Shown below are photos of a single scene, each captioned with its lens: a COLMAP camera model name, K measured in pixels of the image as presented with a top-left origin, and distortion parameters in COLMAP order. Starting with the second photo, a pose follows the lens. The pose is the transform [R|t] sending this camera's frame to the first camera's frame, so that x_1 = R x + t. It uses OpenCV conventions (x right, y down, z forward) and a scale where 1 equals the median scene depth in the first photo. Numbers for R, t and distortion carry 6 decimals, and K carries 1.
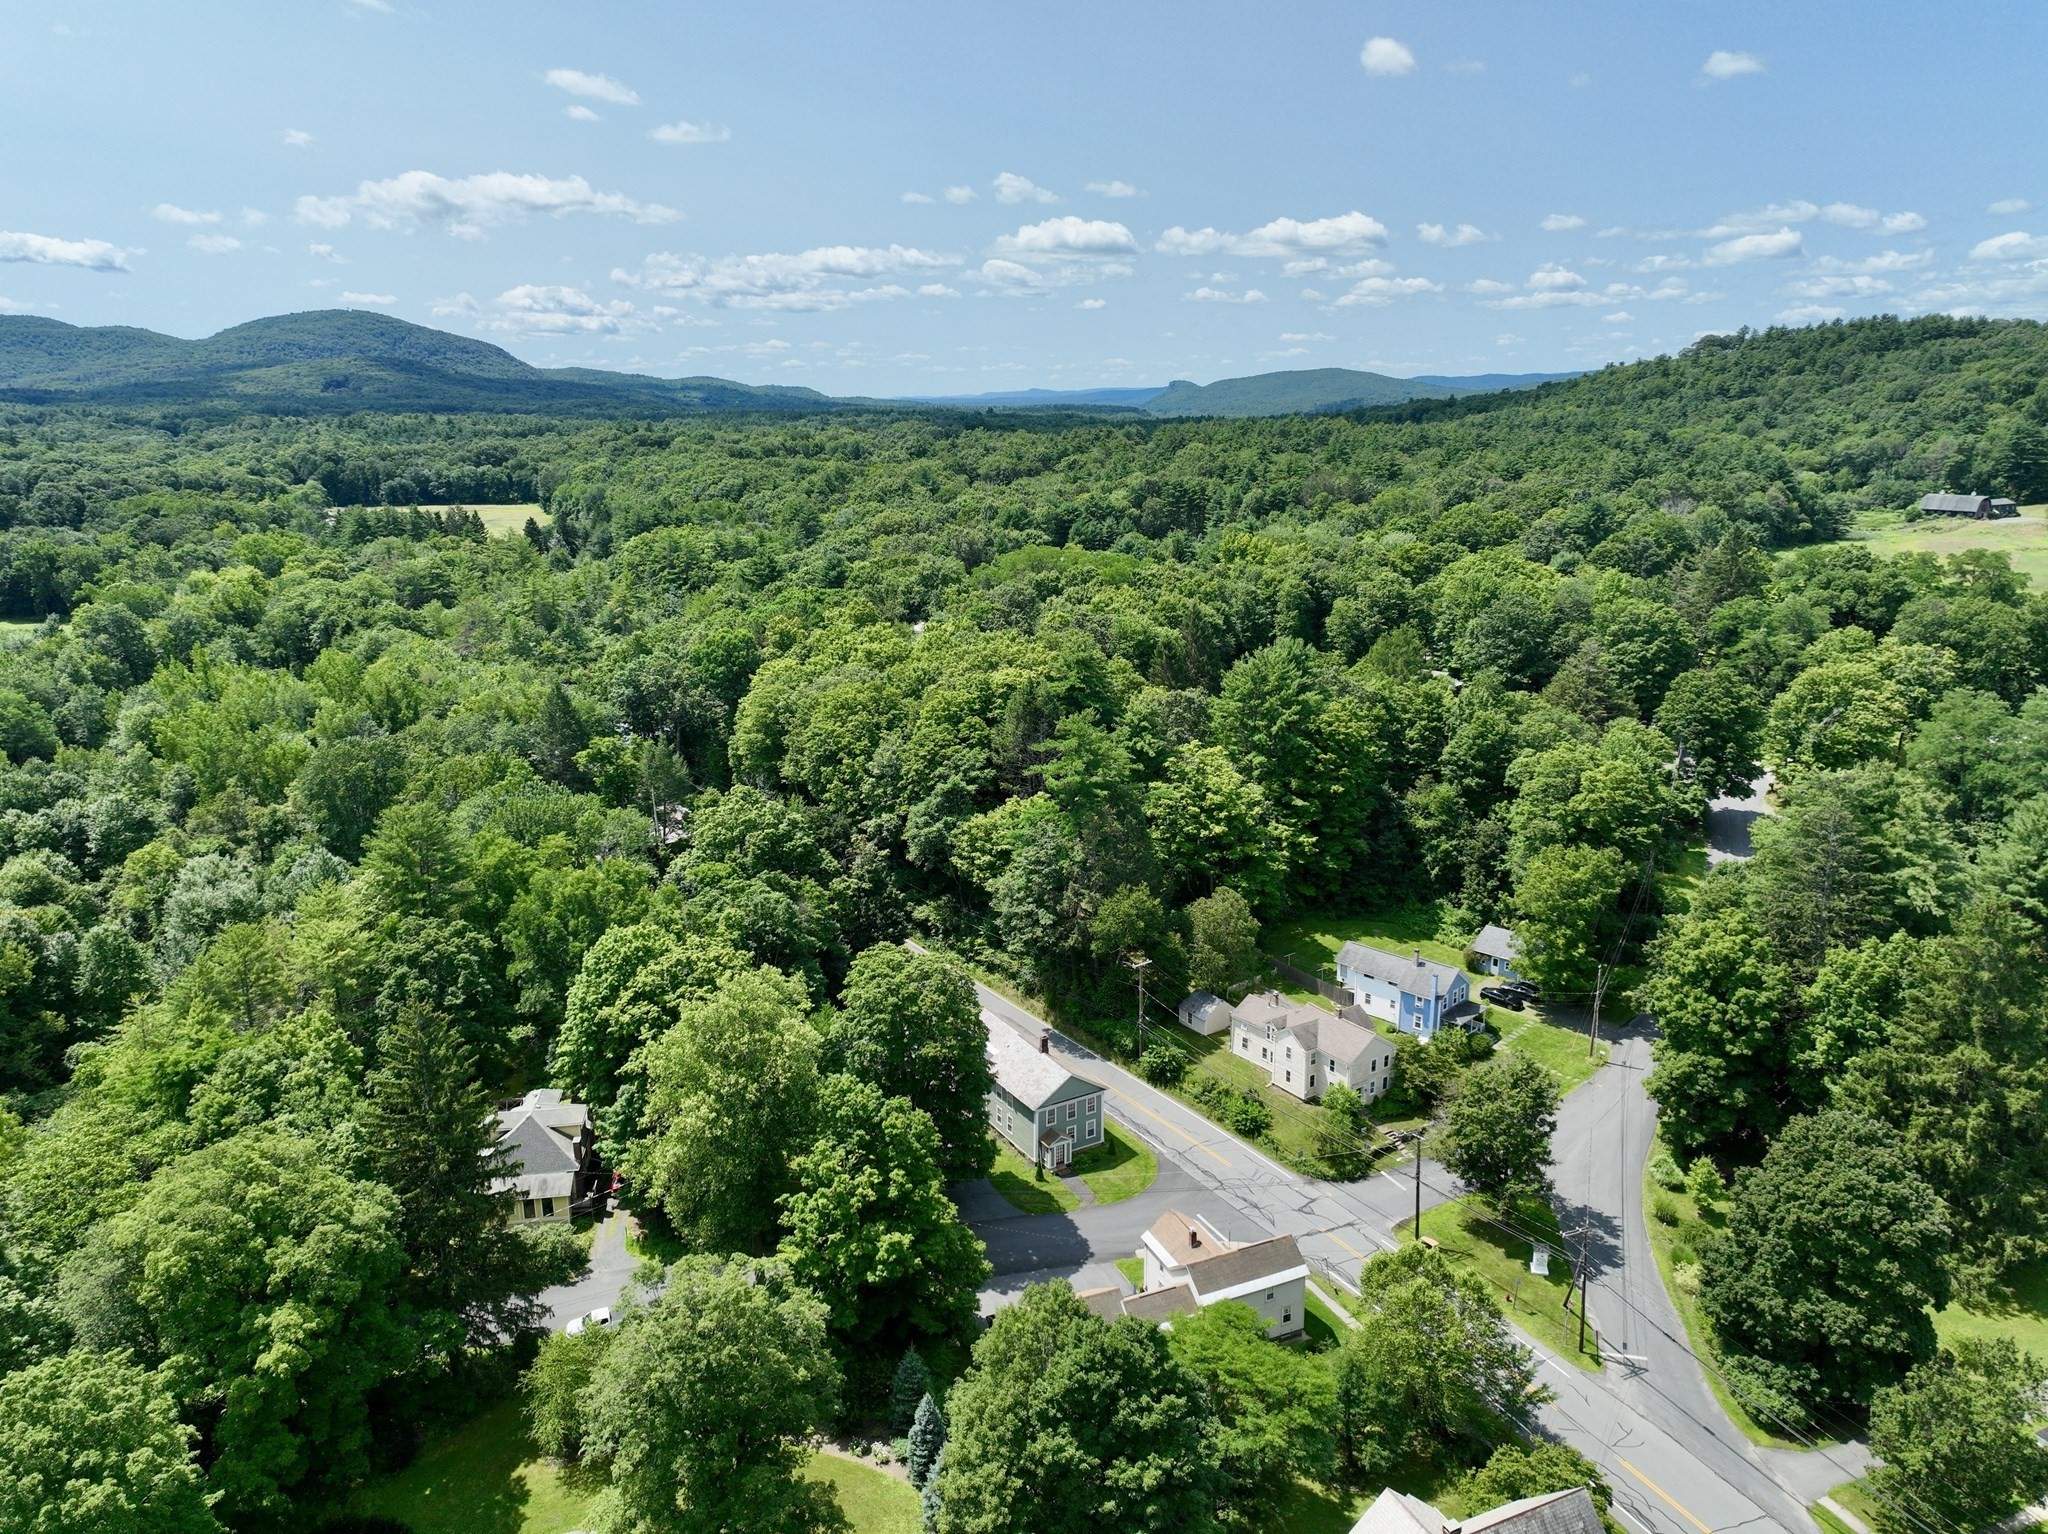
lens RADIAL K [[1442.0, 0, 1024.0], [0, 1442.0, 767.0], [0, 0, 1]] dist [0.003467, 0.010772]
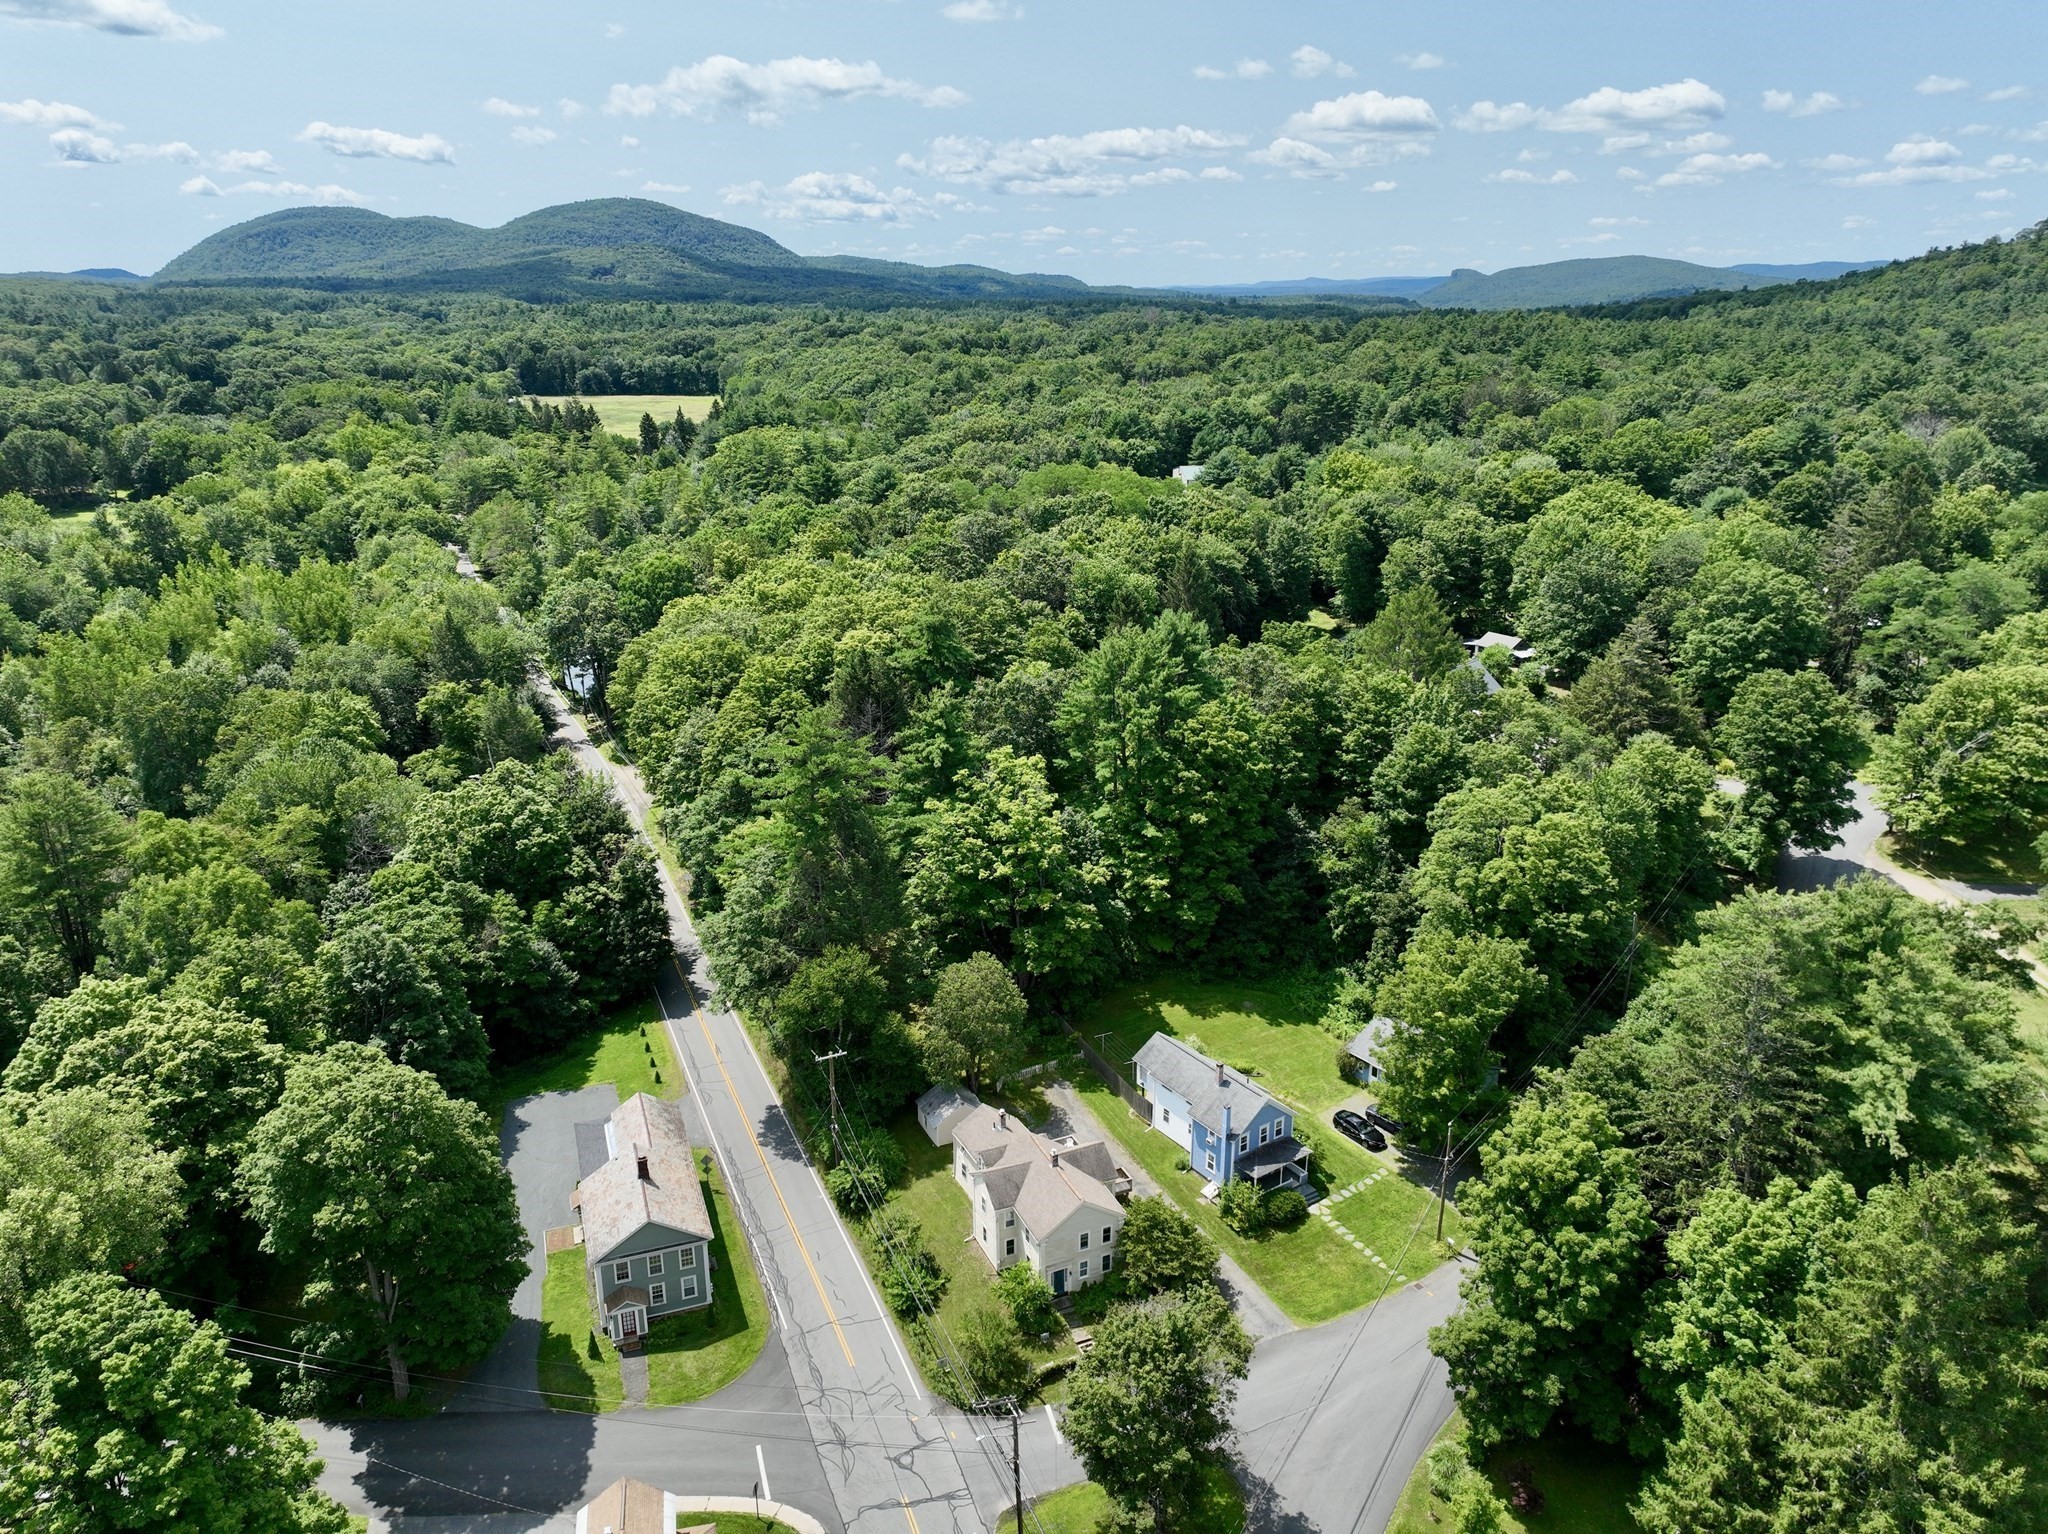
lens RADIAL K [[1442.0, 0, 1024.0], [0, 1442.0, 767.0], [0, 0, 1]] dist [0.003467, 0.010772]
pose [[0.983497, 0.060493, -0.170509, 0.241851], [-0.048290, 0.996026, 0.074829, -0.060992], [0.174358, -0.065360, 0.982511, 0.227870]]
